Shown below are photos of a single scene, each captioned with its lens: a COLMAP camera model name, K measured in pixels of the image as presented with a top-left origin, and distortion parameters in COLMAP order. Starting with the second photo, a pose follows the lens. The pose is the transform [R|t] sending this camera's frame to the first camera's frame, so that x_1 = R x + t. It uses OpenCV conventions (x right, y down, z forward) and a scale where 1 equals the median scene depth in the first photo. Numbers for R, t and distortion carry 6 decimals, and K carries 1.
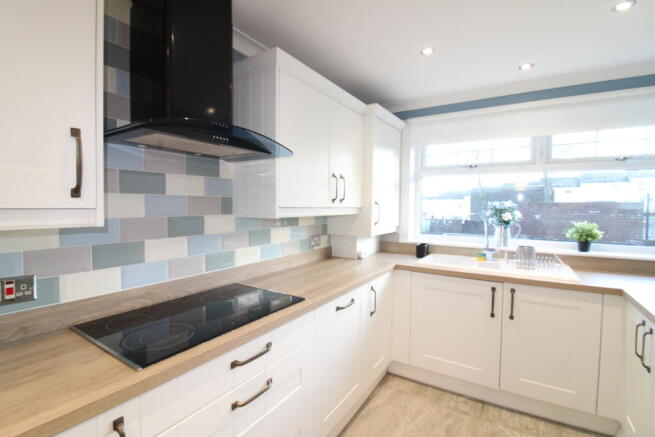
lens RADIAL K [[308.2, 0, 324.9], [0, 308.2, 214.5], [0, 0, 1]] dist [-0.005844, -0.006672]
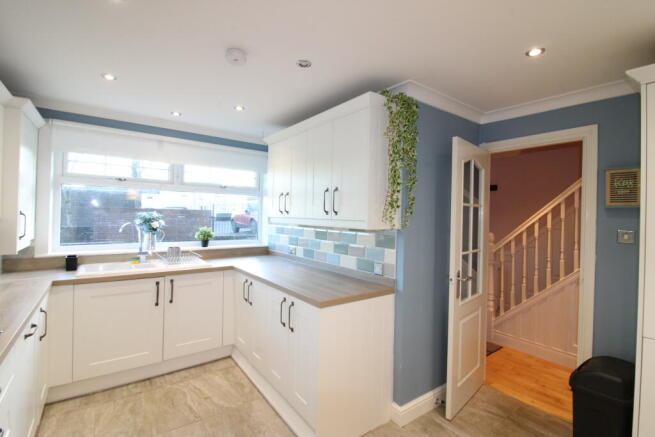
lens RADIAL K [[308.2, 0, 327.1], [0, 308.2, 216.9], [0, 0, 1]] dist [-0.005844, -0.006672]
pose [[0.352565, -0.005900, 0.935769, -0.344463], [0.011233, 0.999935, 0.002072, -0.021205], [-0.935720, 0.009781, 0.352609, -0.087496]]
